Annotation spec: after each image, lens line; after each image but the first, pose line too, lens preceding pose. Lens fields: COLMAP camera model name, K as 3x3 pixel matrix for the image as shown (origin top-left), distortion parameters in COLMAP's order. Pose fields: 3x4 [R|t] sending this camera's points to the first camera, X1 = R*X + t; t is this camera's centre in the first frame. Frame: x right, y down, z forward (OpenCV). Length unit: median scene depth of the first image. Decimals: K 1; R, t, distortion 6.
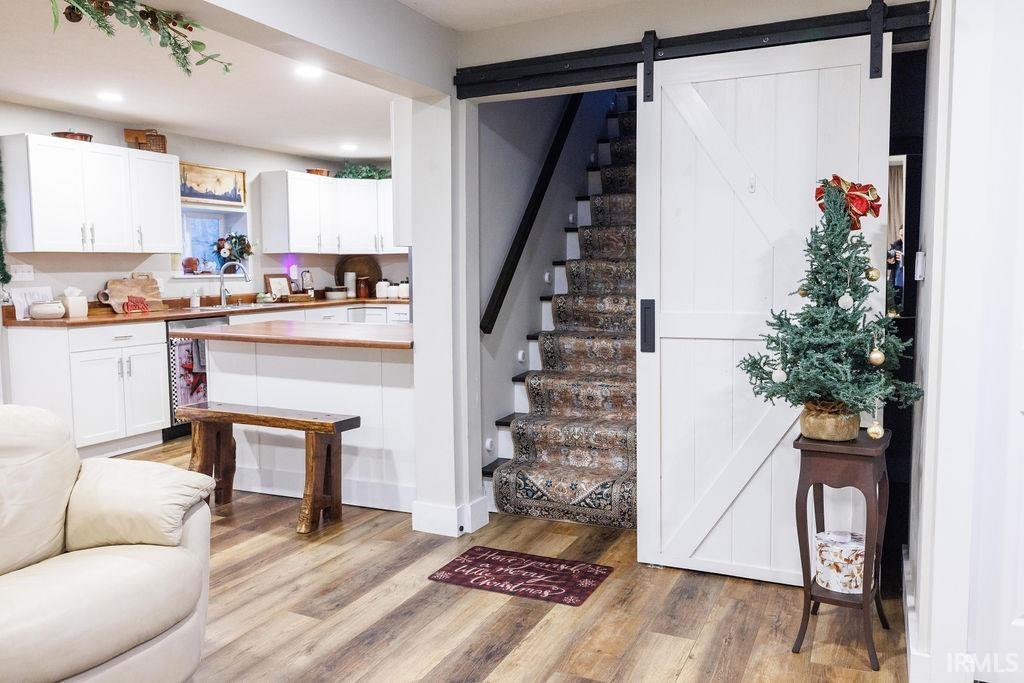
lens RADIAL K [[799.7, 0, 508.4], [0, 799.7, 329.1], [0, 0, 1]] dist [0.004119, 0.000780]
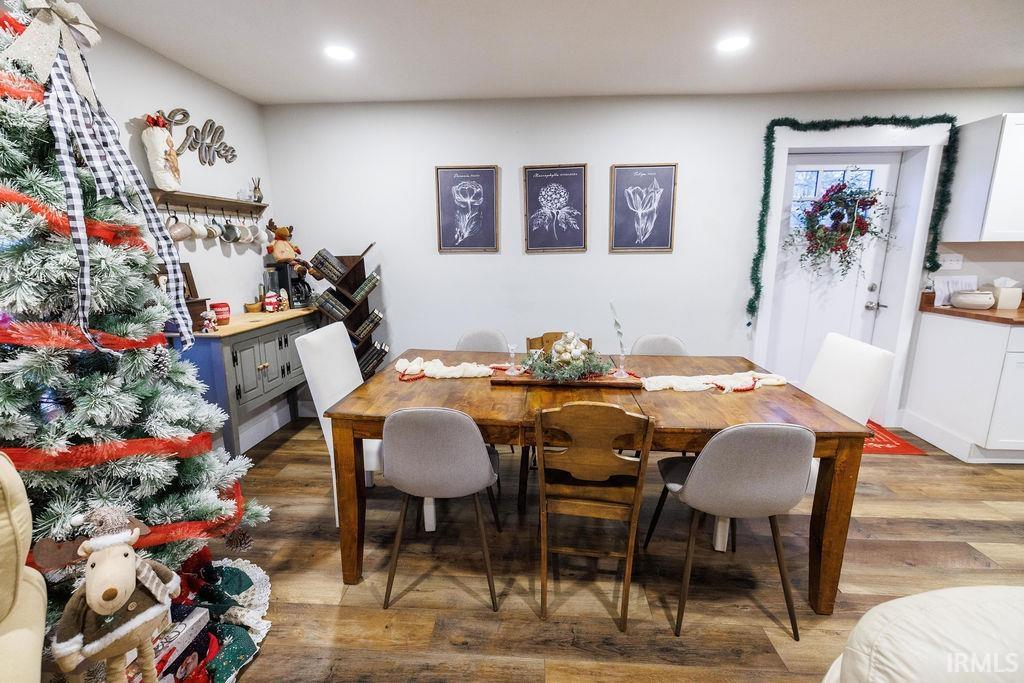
lens RADIAL K [[428.1, 0, 510.8], [0, 428.1, 334.4], [0, 0, 1]] dist [0.002983, -0.001082]
pose [[0.373029, 0.195460, -0.906998, -0.393423], [-0.072620, 0.980710, 0.181478, -0.049334], [0.924973, -0.001830, 0.380027, 0.342407]]
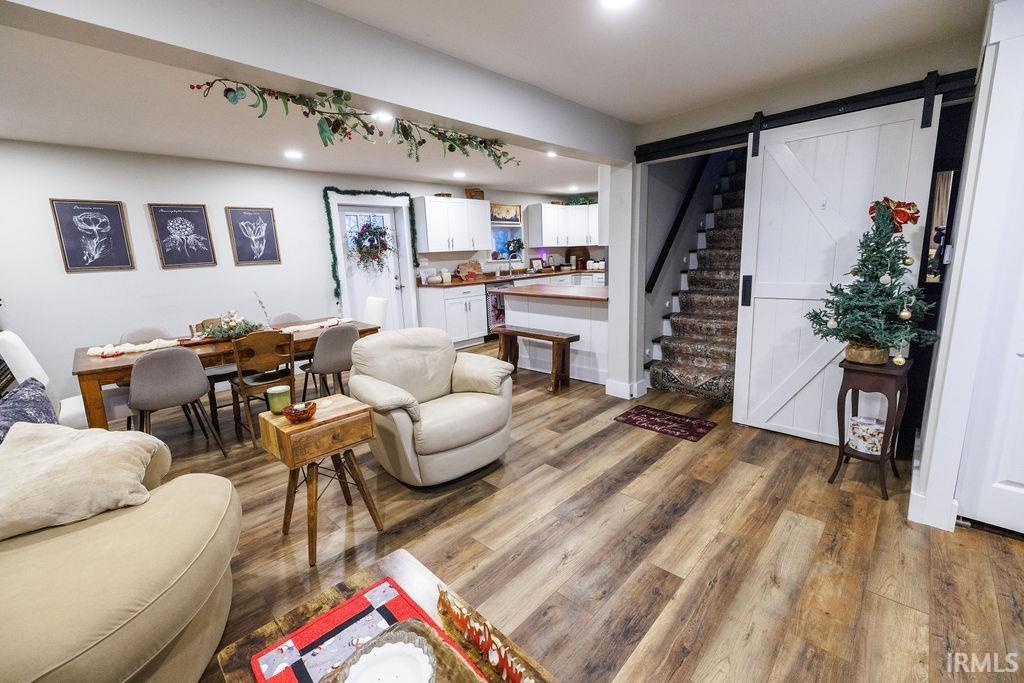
lens RADIAL K [[428.1, 0, 512.1], [0, 428.1, 332.2], [0, 0, 1]] dist [0.002983, -0.001082]
pose [[0.946041, 0.033290, -0.322334, -0.003691], [0.004394, 0.993300, 0.115482, -0.019759], [0.324019, -0.110667, 0.939556, -0.039350]]
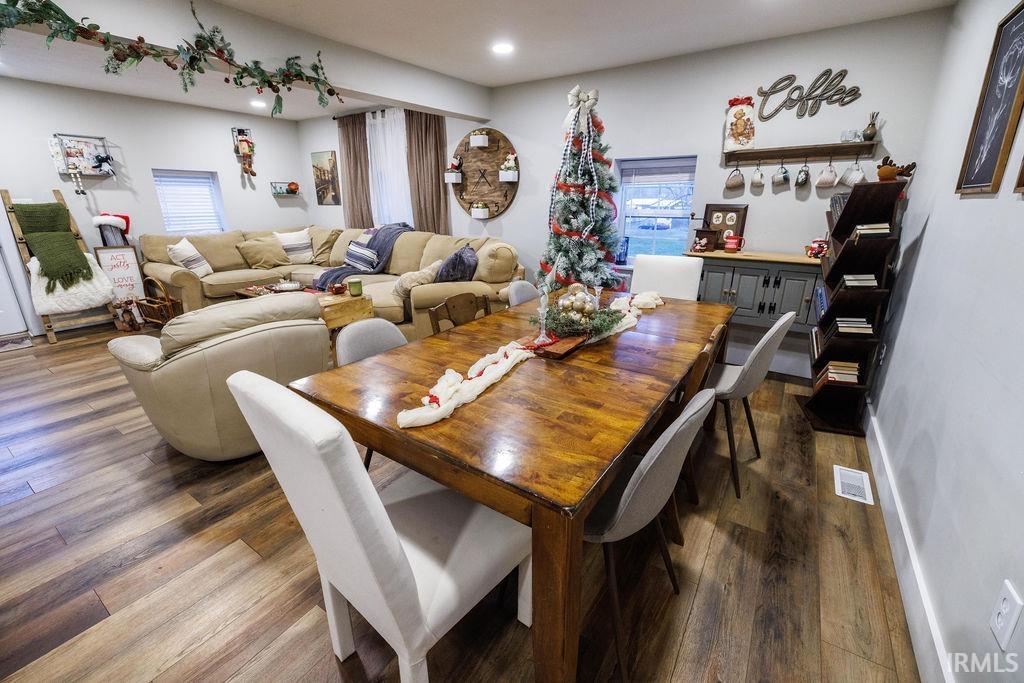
lens RADIAL K [[428.1, 0, 508.3], [0, 428.1, 332.2], [0, 0, 1]] dist [0.002983, -0.001082]
pose [[-0.987334, -0.034161, 0.154934, -0.818769], [0.023955, 0.933251, 0.358426, -0.080616], [-0.156836, 0.357598, -0.920612, 1.042739]]
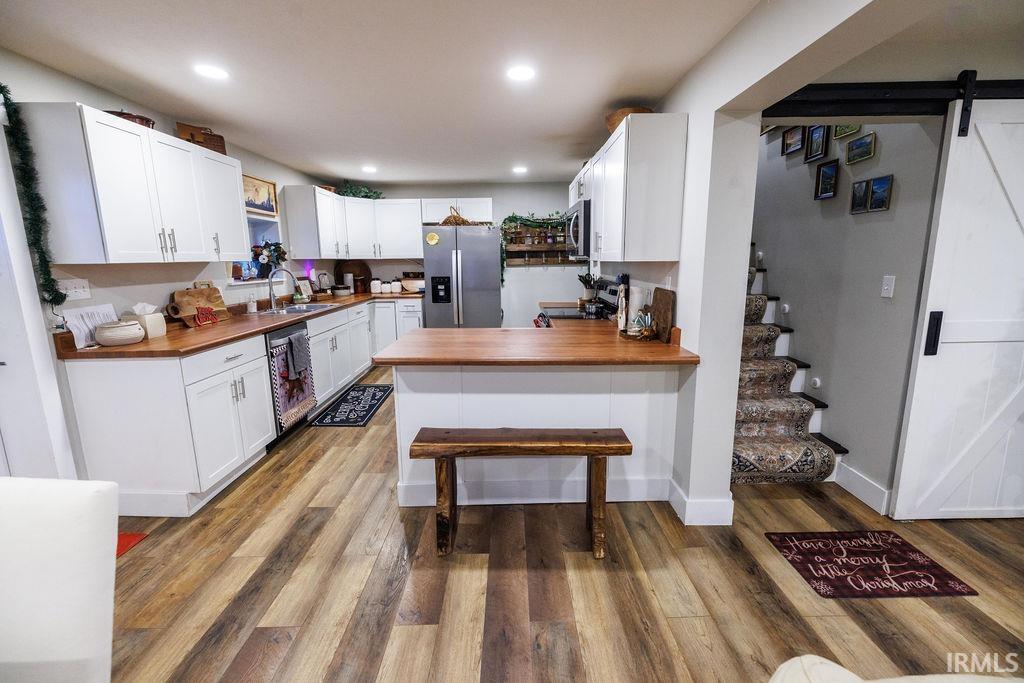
lens RADIAL K [[428.1, 0, 516.0], [0, 428.1, 333.2], [0, 0, 1]] dist [0.002983, -0.001082]
pose [[0.899483, -0.073458, 0.430736, -0.534611], [0.034354, 0.994605, 0.097880, -0.071675], [-0.435602, -0.073244, 0.897154, 0.568123]]
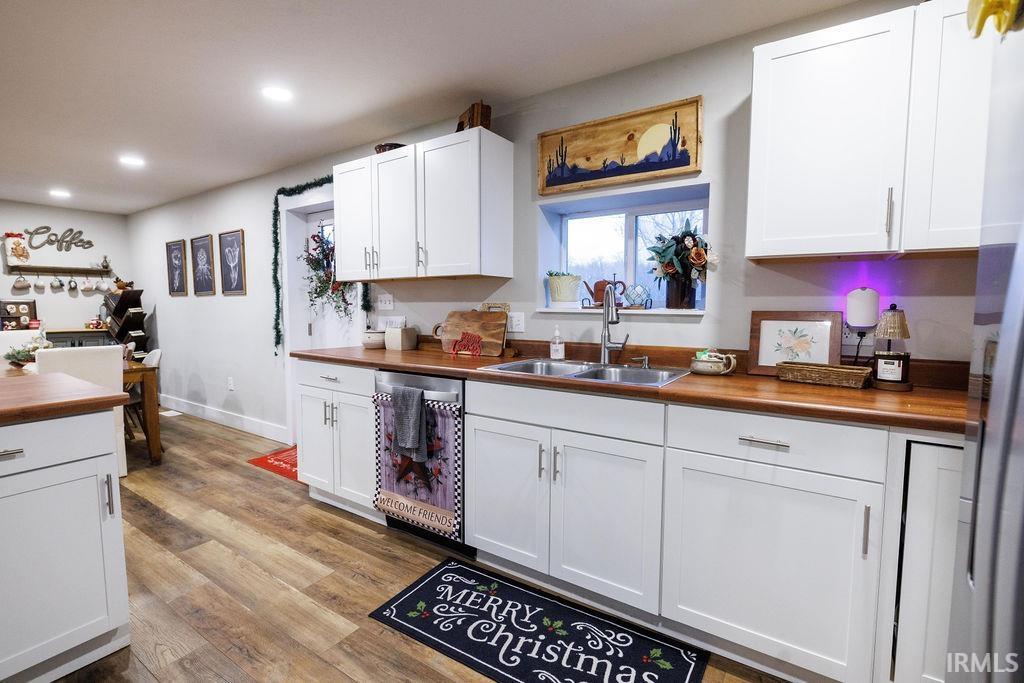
lens RADIAL K [[461.0, 0, 512.8], [0, 461.0, 340.2], [0, 0, 1]] dist [-0.009337, 0.001031]
pose [[-0.148898, 0.083560, -0.985316, -0.047314], [-0.079361, 0.992199, 0.096136, -0.122616], [0.985663, 0.092510, -0.141105, 1.674824]]
